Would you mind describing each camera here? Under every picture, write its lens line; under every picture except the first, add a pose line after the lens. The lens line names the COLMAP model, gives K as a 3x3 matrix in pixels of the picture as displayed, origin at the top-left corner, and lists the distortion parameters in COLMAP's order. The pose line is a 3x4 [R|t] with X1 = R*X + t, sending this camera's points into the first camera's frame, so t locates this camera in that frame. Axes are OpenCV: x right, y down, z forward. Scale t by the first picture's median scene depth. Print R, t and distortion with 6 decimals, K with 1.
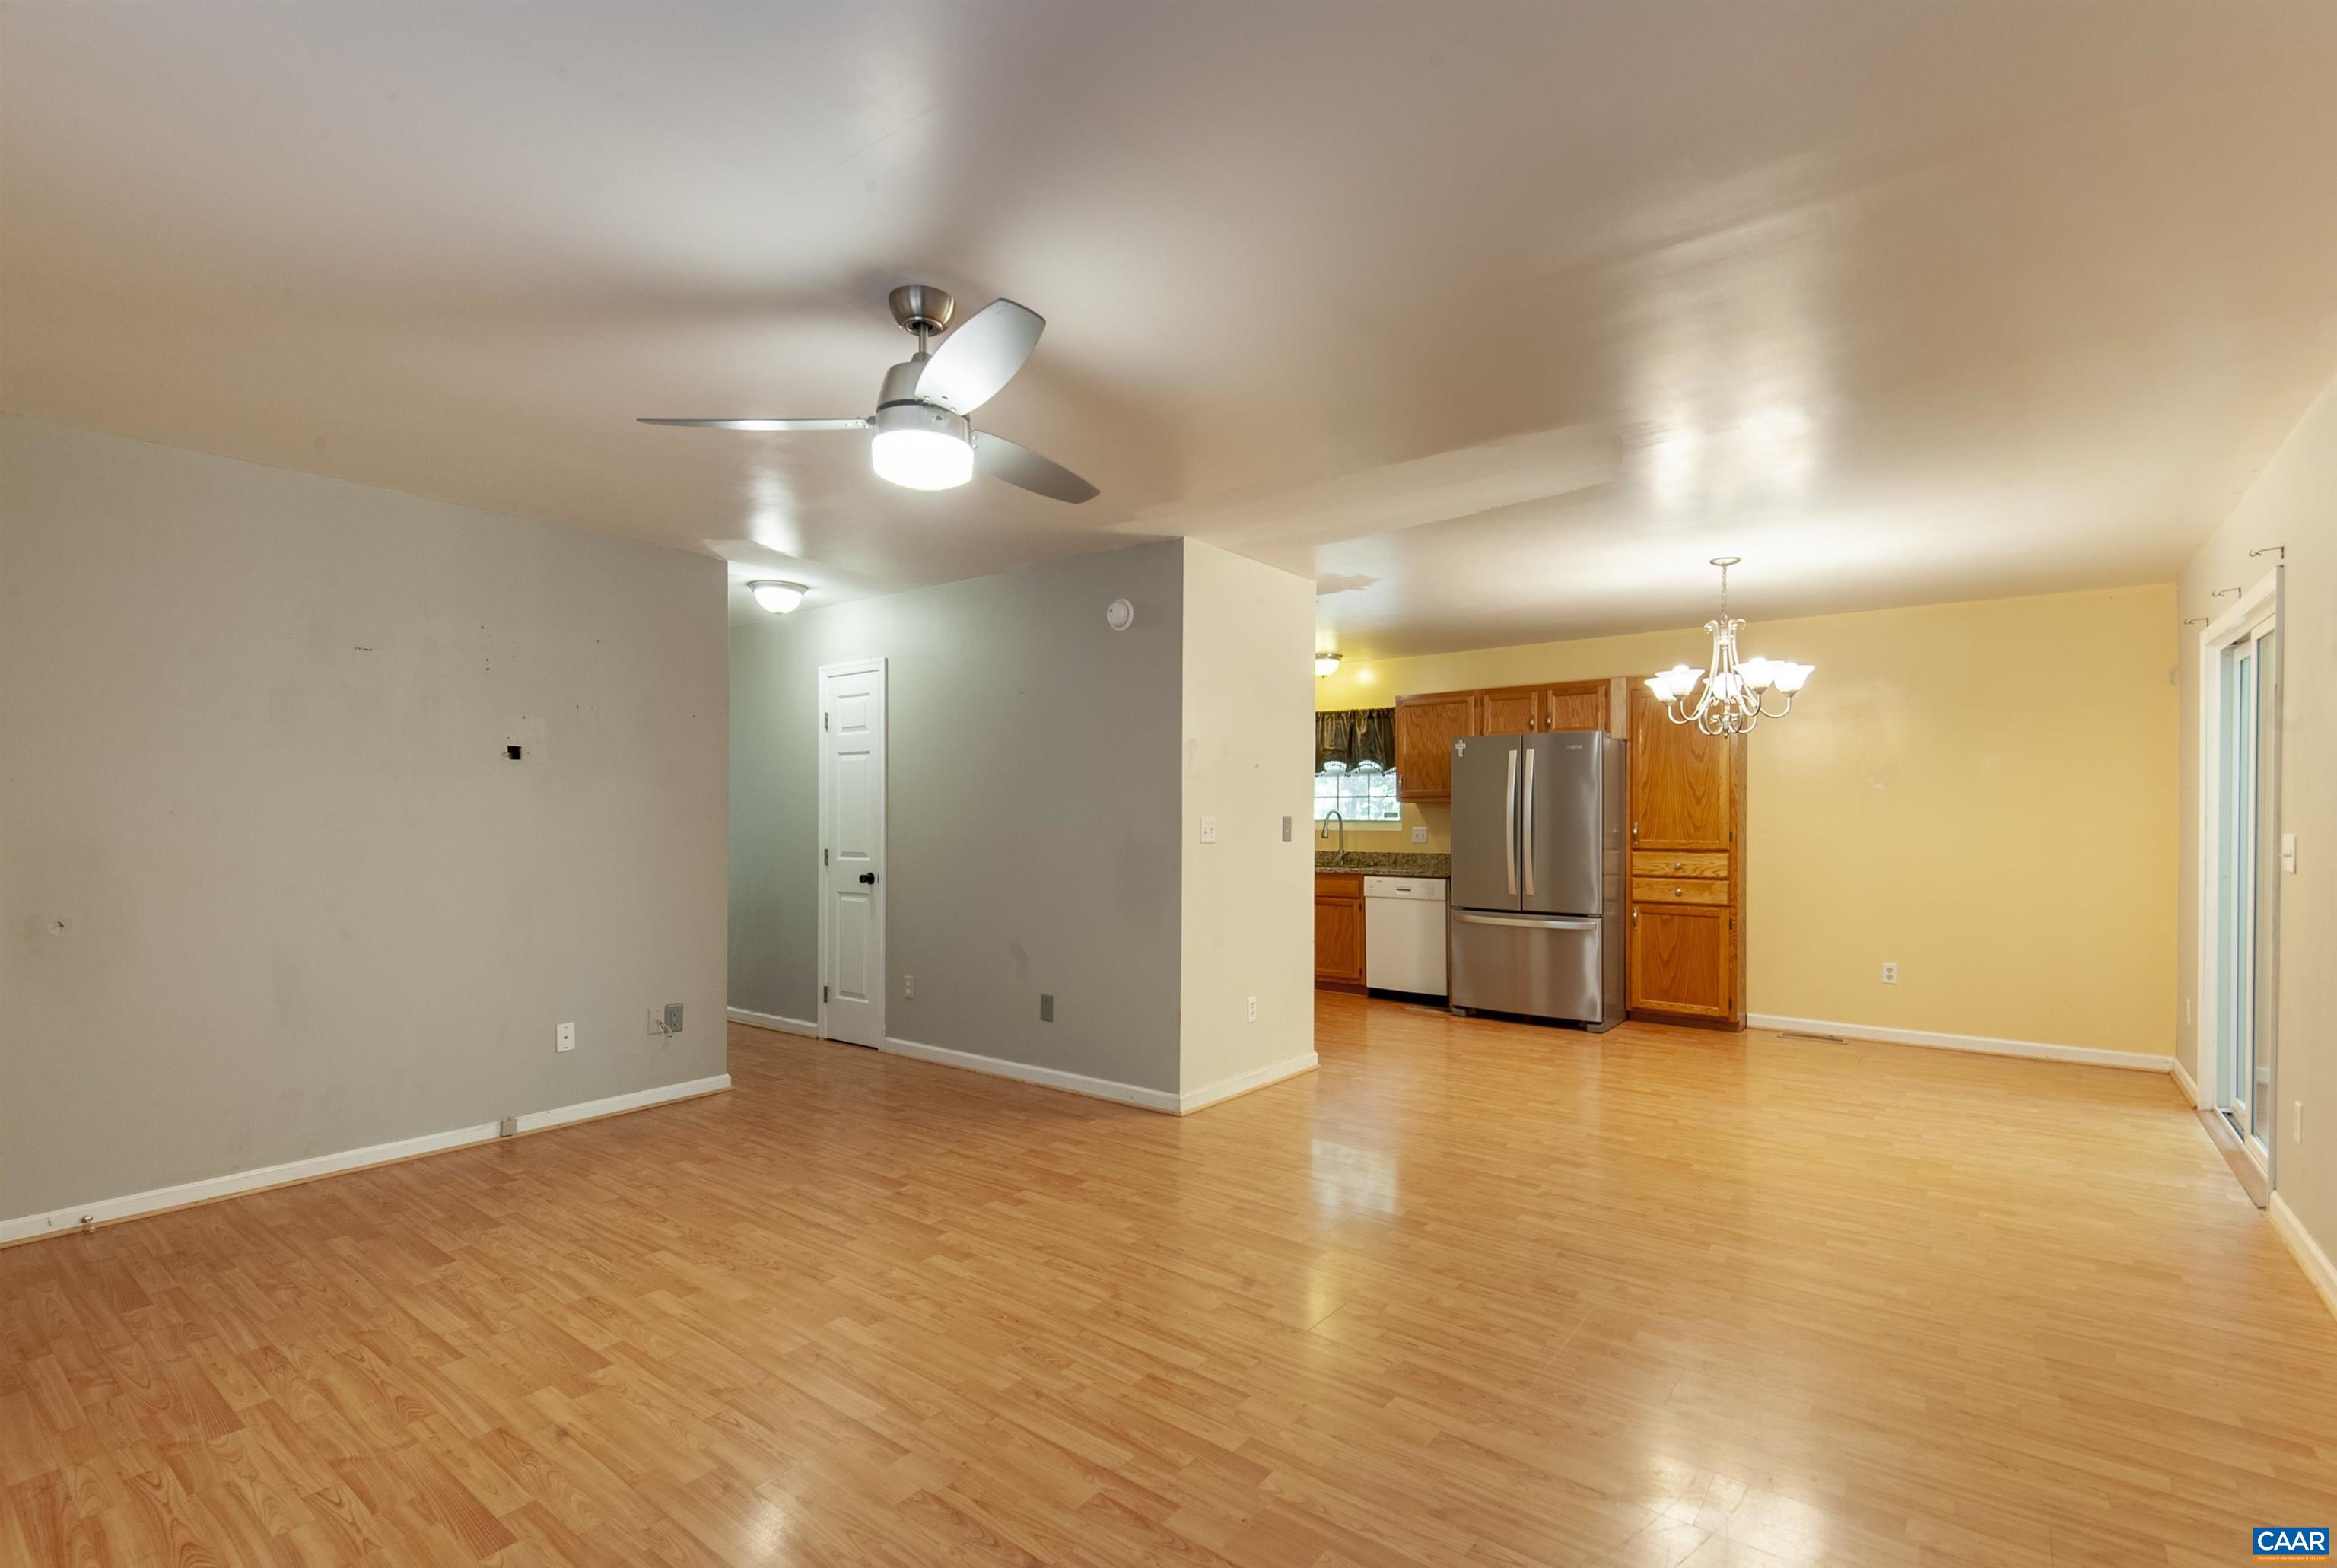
lens RADIAL K [[1070.2, 0, 1151.3], [0, 1070.2, 817.1], [0, 0, 1]] dist [0.031437, -0.015650]
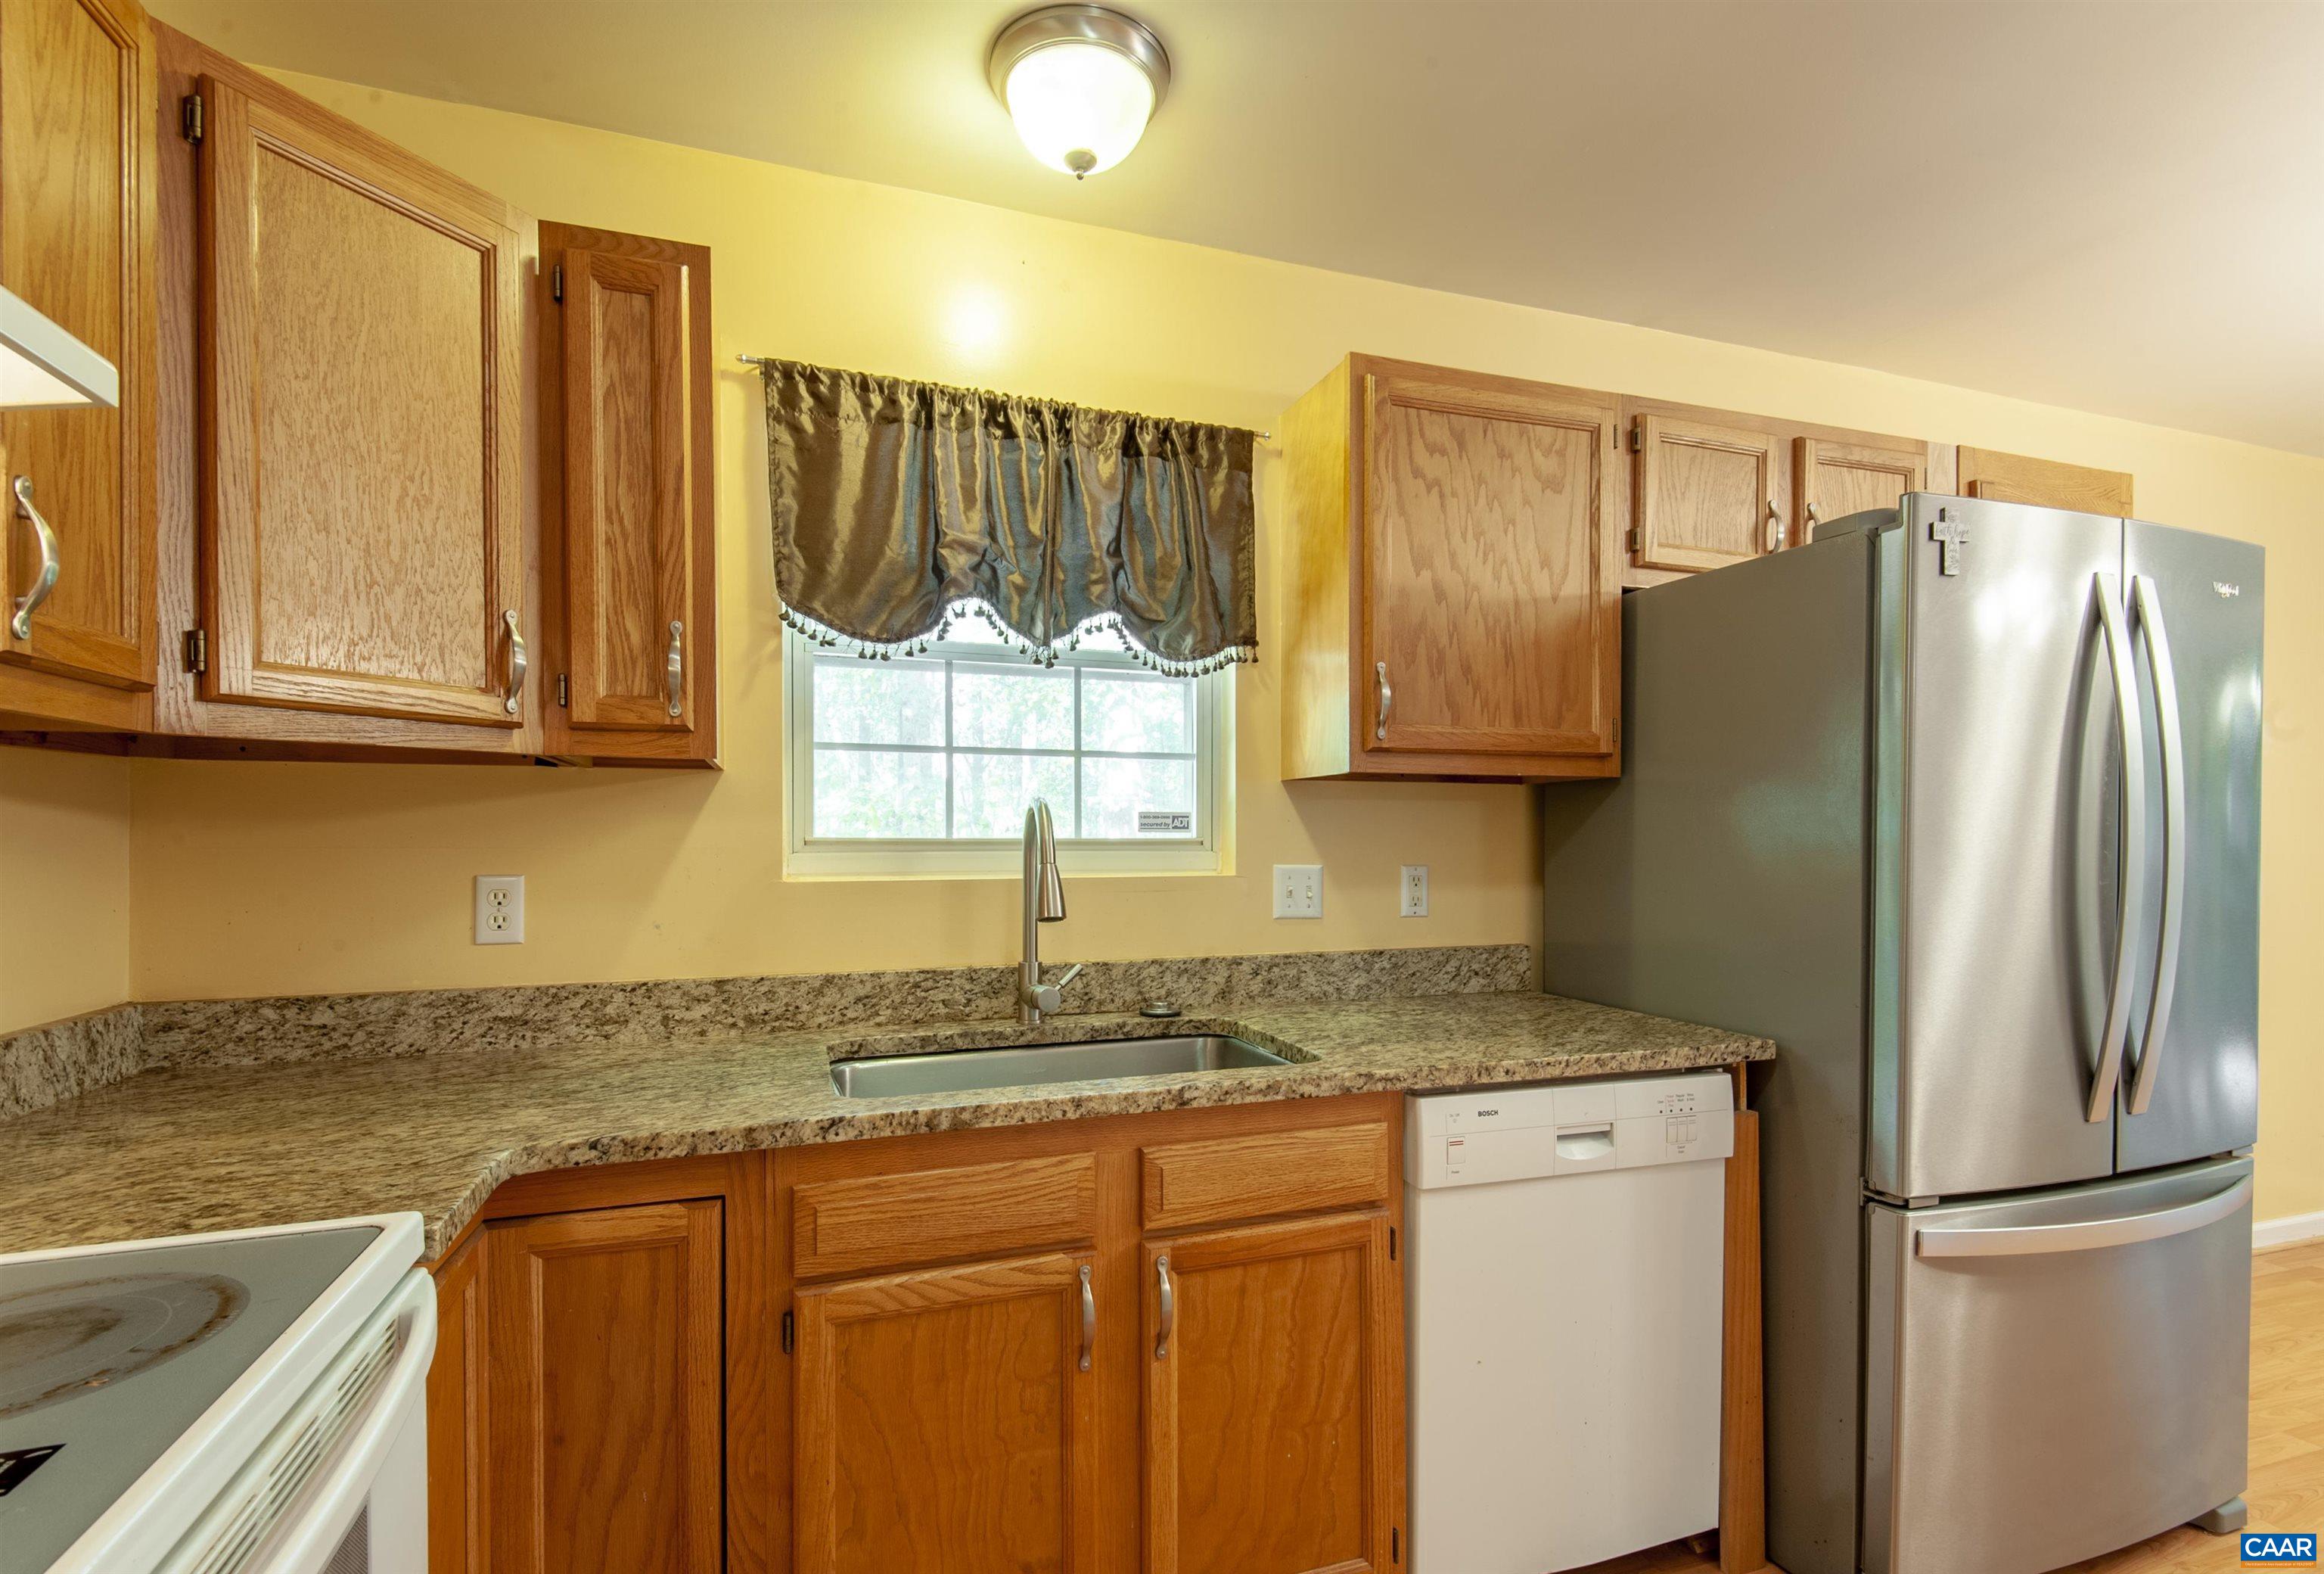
lens RADIAL K [[1059.2, 0, 1160.8], [0, 1059.2, 841.9], [0, 0, 1]] dist [0.035948, -0.022270]
pose [[0.545479, -0.005174, 0.838109, -0.010881], [0.000776, 0.999984, 0.005668, 0.002135], [-0.838124, -0.002441, 0.545474, 0.982667]]
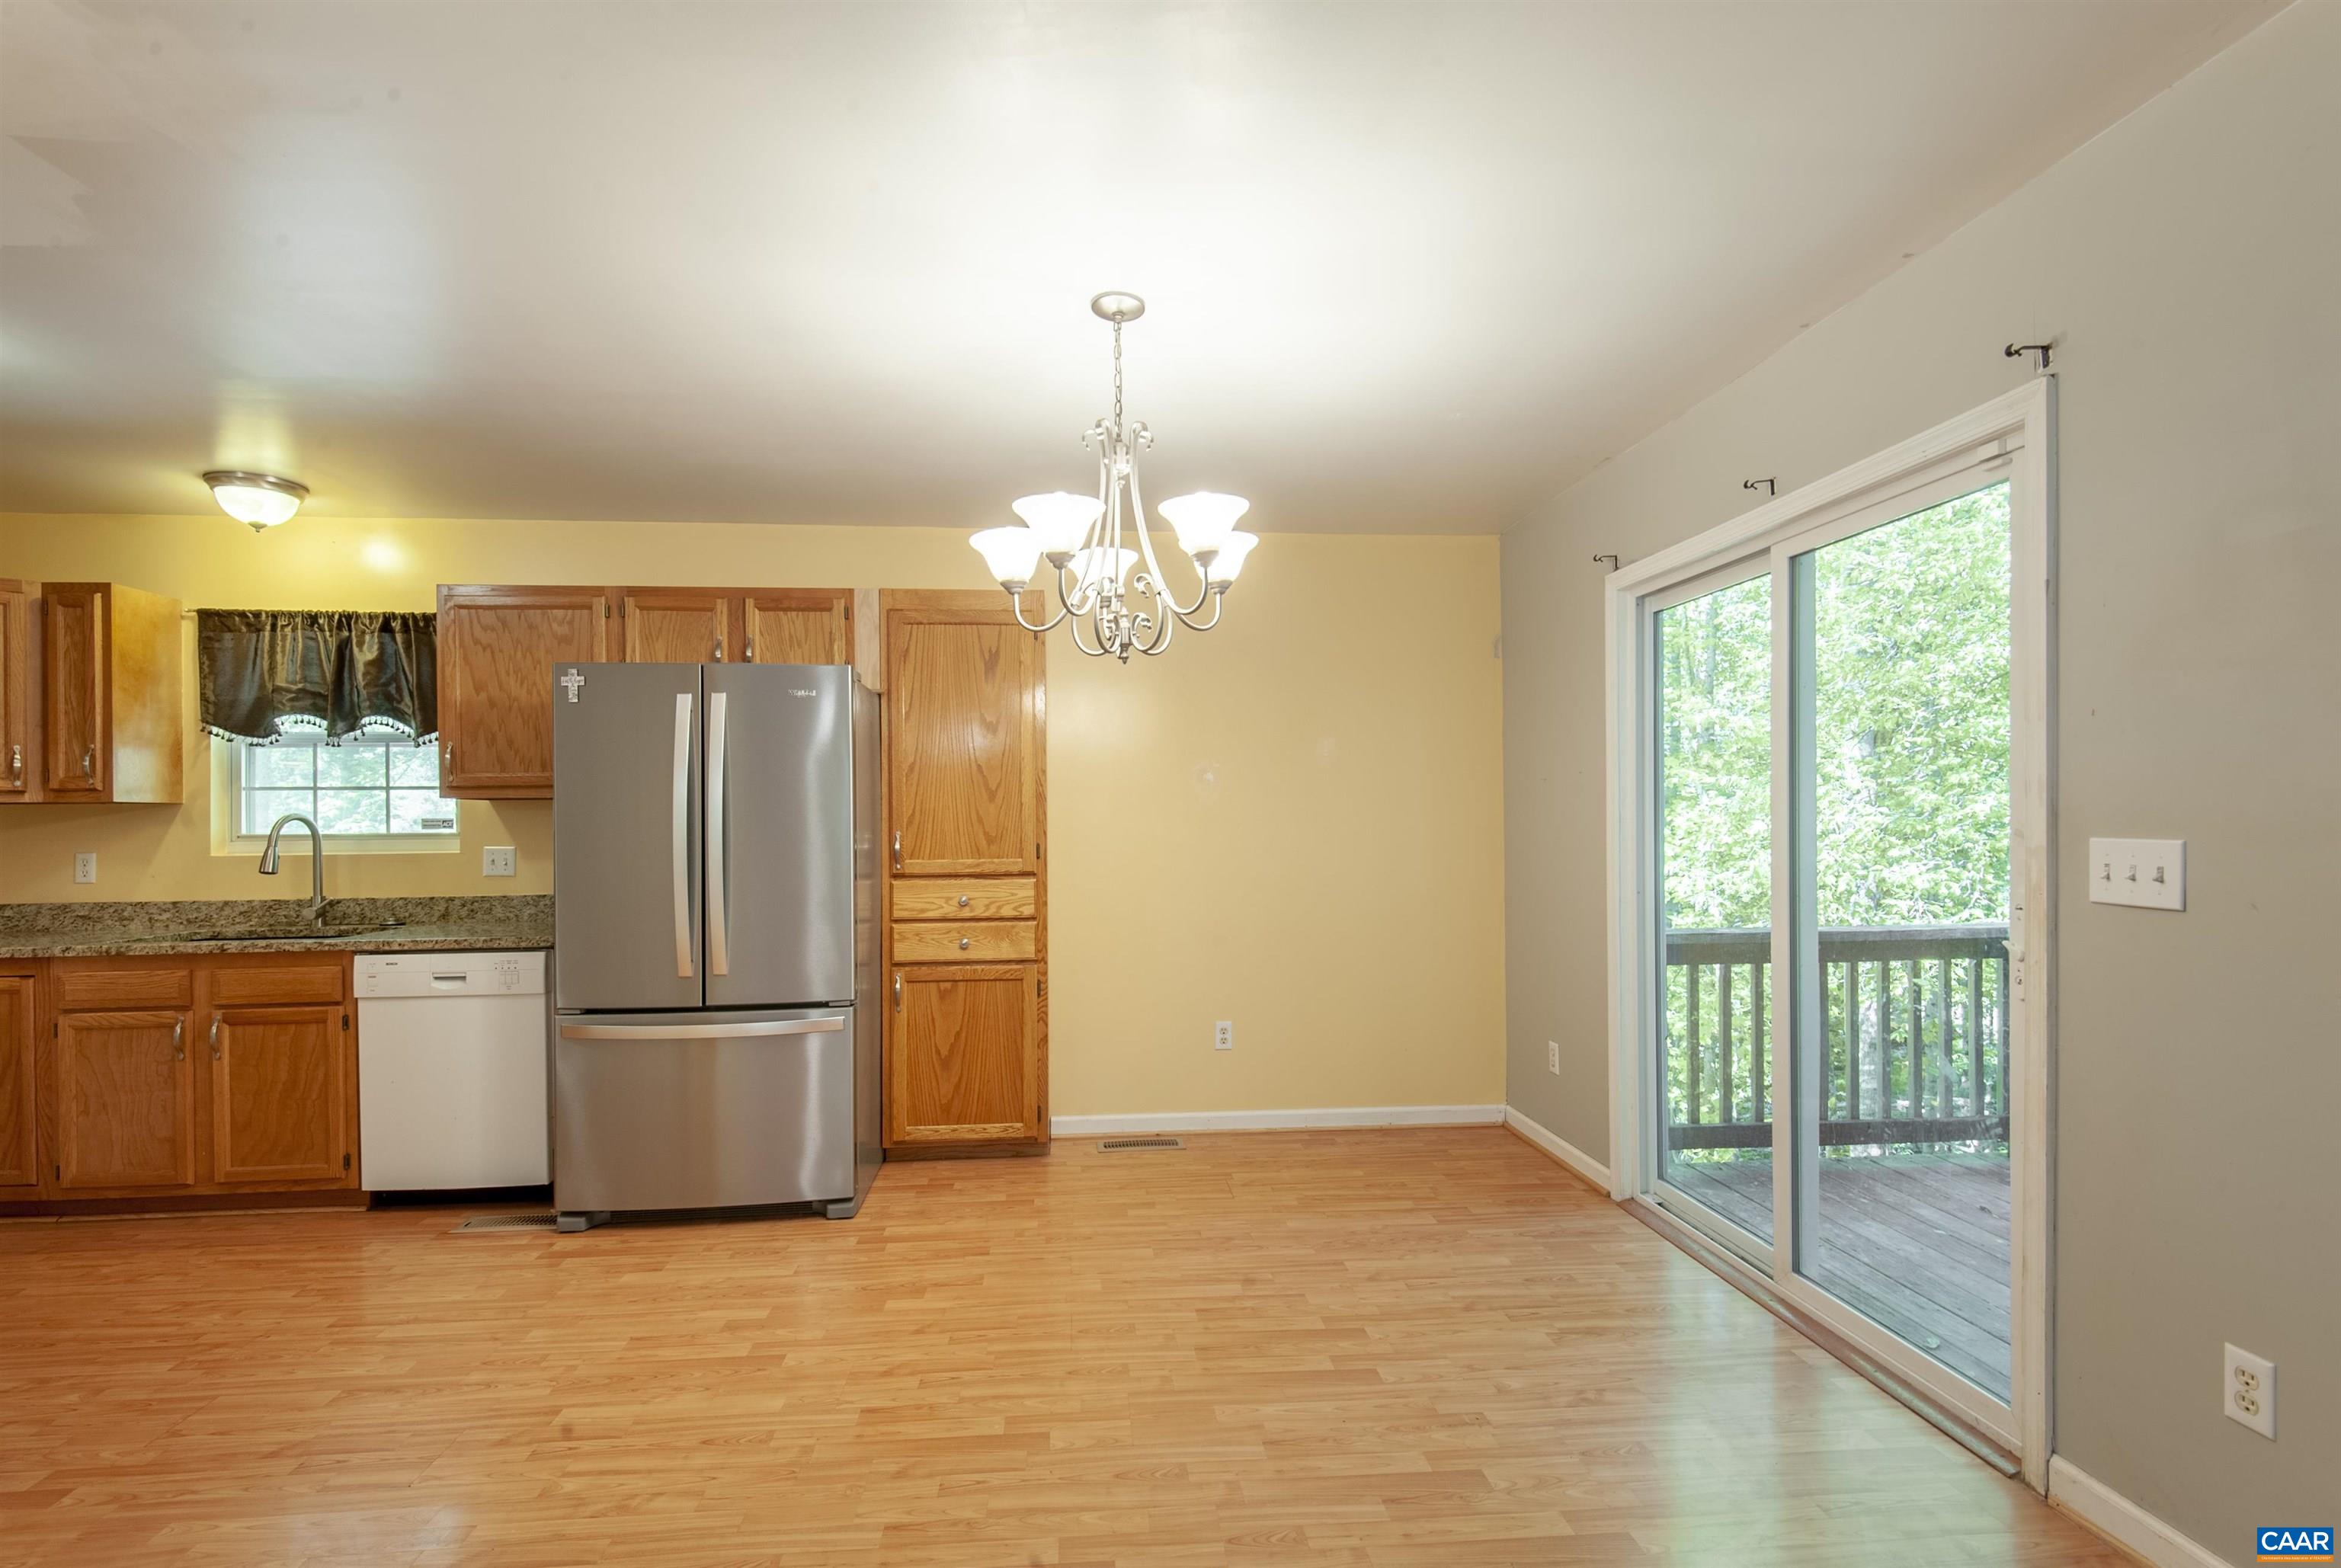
lens RADIAL K [[1071.9, 0, 1153.3], [0, 1071.9, 817.1], [0, 0, 1]] dist [0.031437, -0.015650]
pose [[0.738120, -0.005676, 0.674645, 0.145430], [0.010983, 0.999933, -0.003604, 0.000760], [-0.674580, 0.010070, 0.738133, 0.441477]]
